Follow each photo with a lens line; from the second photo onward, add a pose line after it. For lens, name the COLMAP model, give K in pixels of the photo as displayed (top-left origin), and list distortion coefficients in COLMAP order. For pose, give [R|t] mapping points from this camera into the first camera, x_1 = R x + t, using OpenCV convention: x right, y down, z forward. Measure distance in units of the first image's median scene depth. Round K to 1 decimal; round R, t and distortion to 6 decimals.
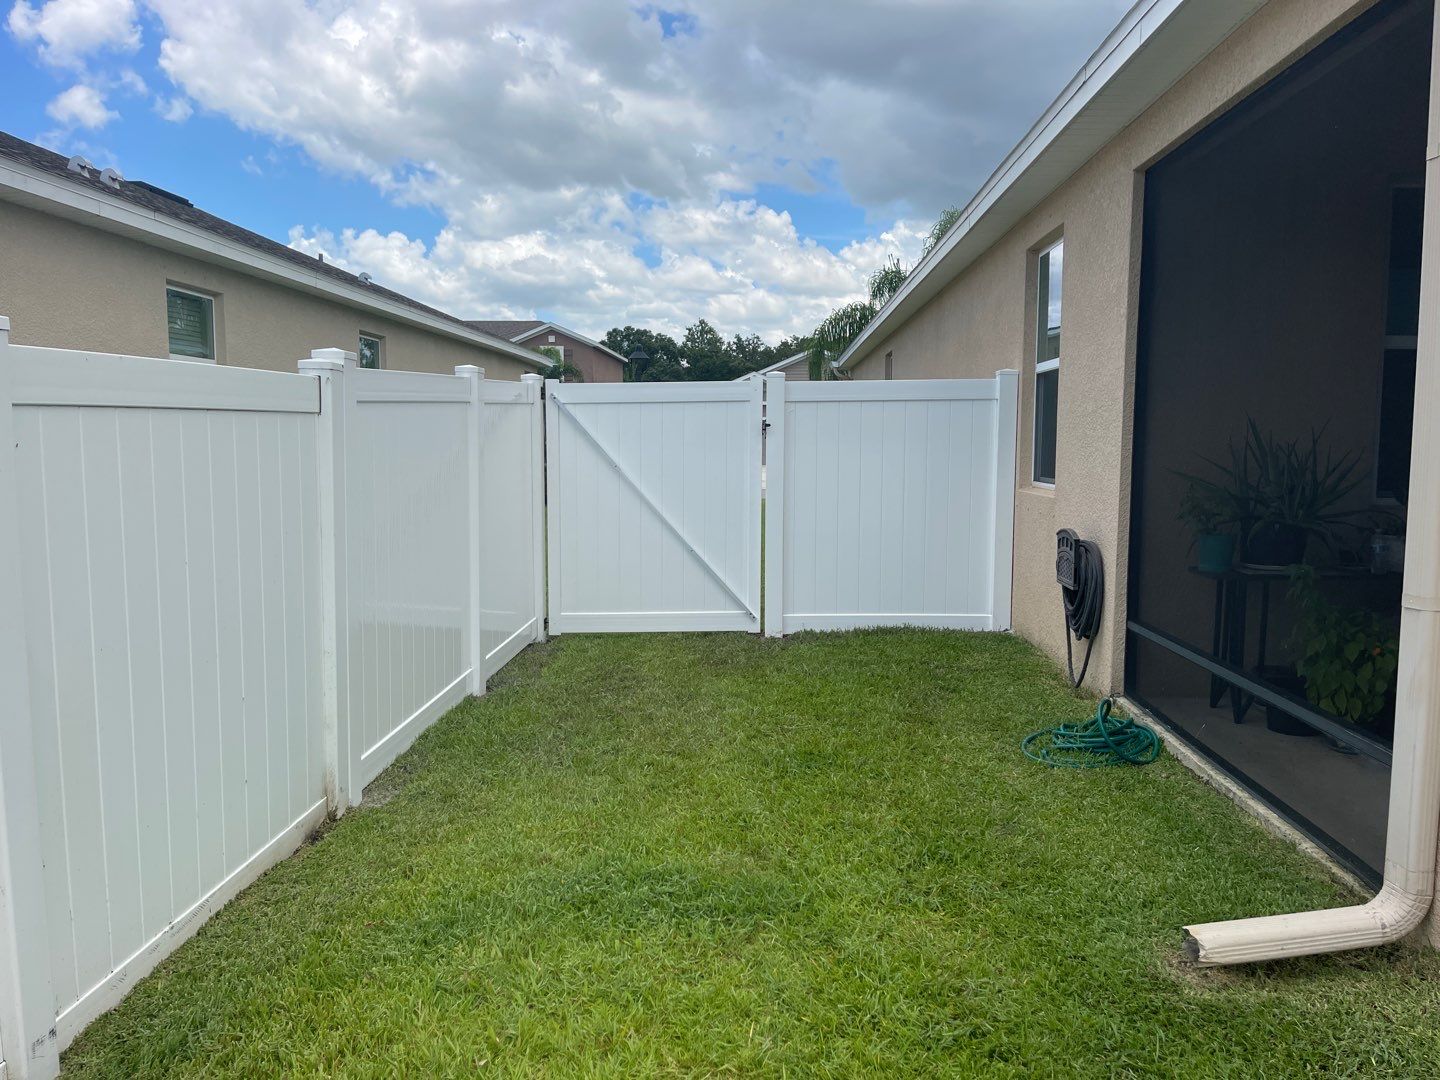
lens RADIAL K [[1134.3, 0, 728.0], [0, 1134.3, 539.5], [0, 0, 1]] dist [0.005689, -0.003246]
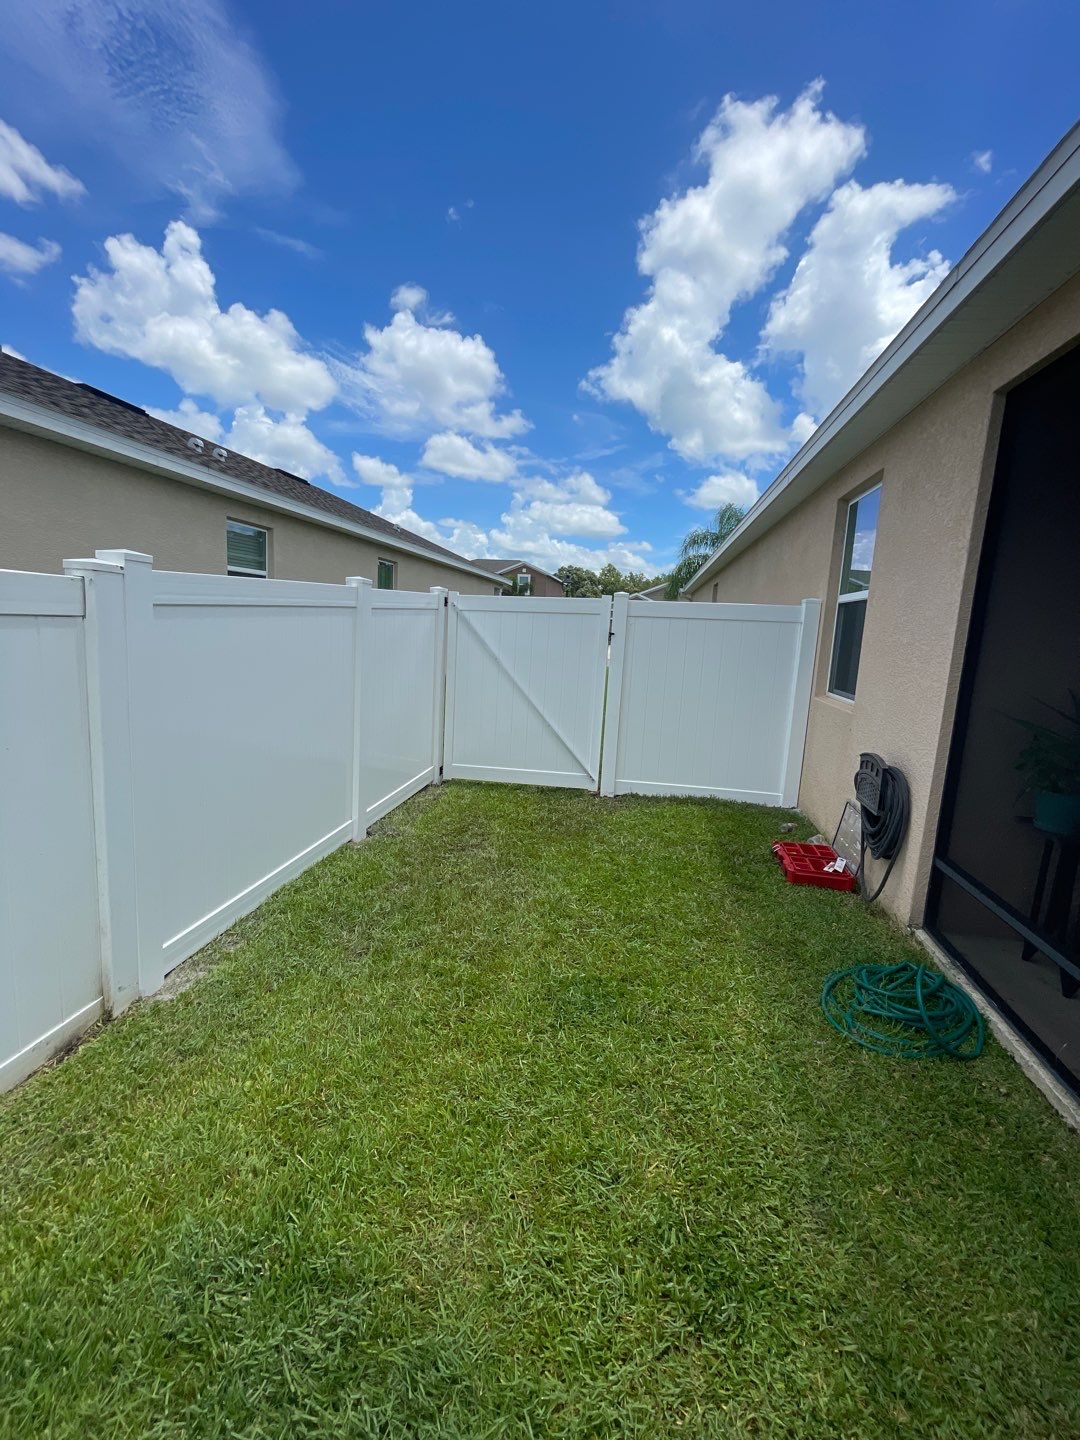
lens RADIAL K [[585.5, 0, 536.0], [0, 585.5, 710.0], [0, 0, 1]] dist [-0.012839, -0.000028]
pose [[0.987287, 0.068609, -0.143380, 0.050875], [-0.060858, 0.996473, 0.057771, -0.049002], [0.146838, -0.048311, 0.987980, 0.332454]]
